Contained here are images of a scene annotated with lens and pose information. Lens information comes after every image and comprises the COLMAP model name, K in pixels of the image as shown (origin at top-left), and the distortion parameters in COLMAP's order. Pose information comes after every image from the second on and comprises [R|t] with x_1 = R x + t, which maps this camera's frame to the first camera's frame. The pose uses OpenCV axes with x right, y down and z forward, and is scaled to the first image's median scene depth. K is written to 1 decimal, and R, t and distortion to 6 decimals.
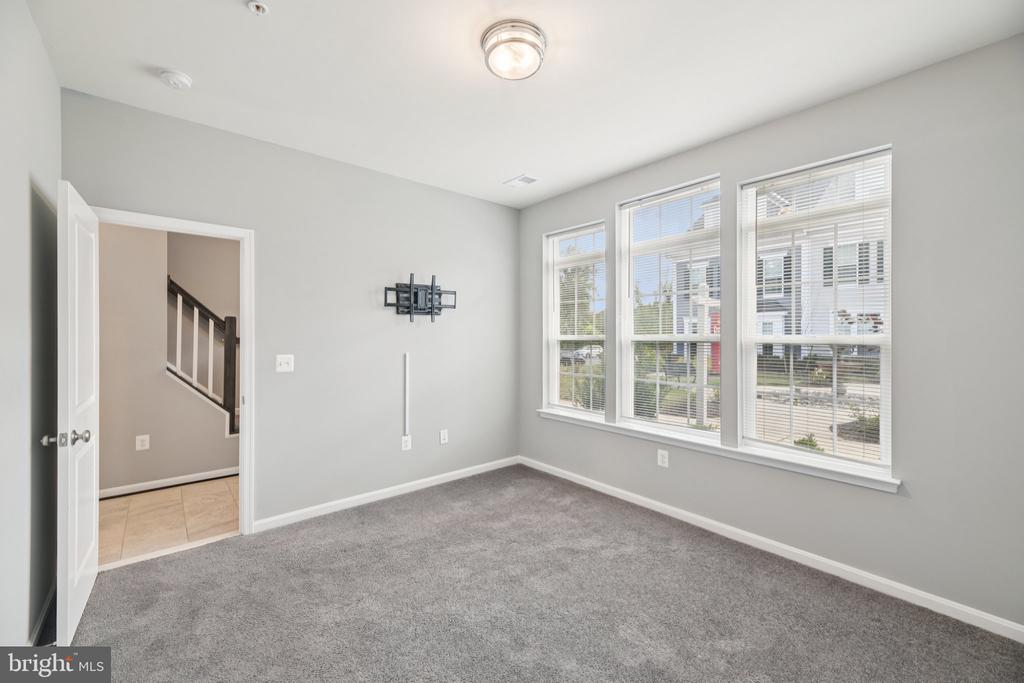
lens RADIAL K [[385.5, 0, 512.0], [0, 385.5, 341.5], [0, 0, 1]] dist [-0.000747, -0.000087]
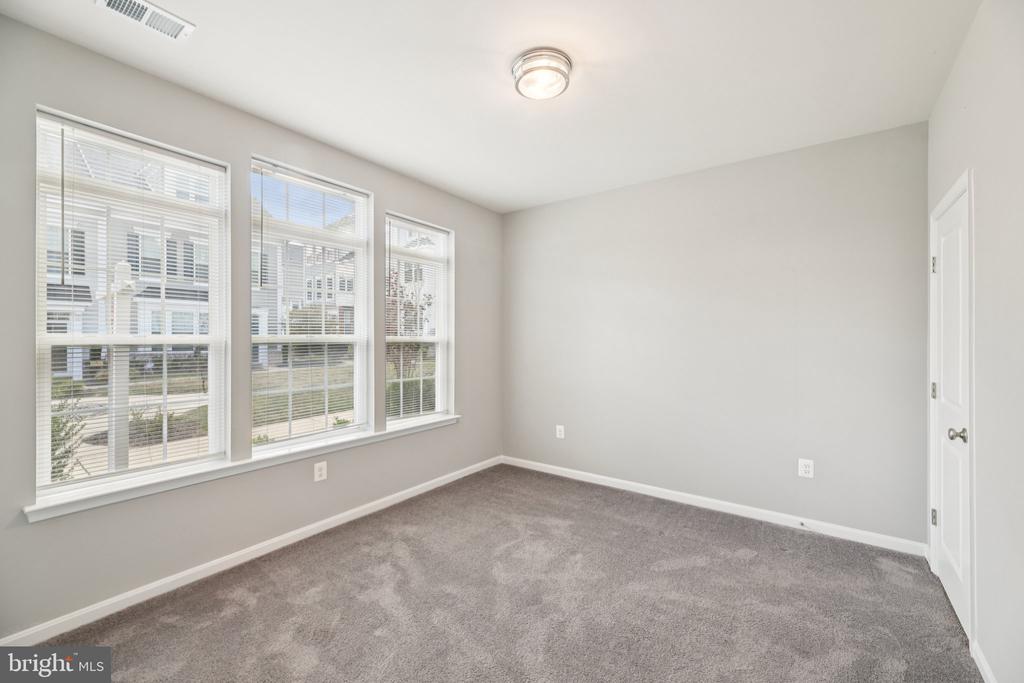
lens RADIAL K [[425.7, 0, 516.0], [0, 425.7, 338.0], [0, 0, 1]] dist [0.000065, -0.000509]
pose [[-0.228984, -0.001992, 0.973428, -0.703427], [0.006912, 0.999969, 0.003672, -0.011749], [-0.973406, 0.007569, -0.228963, 0.795748]]
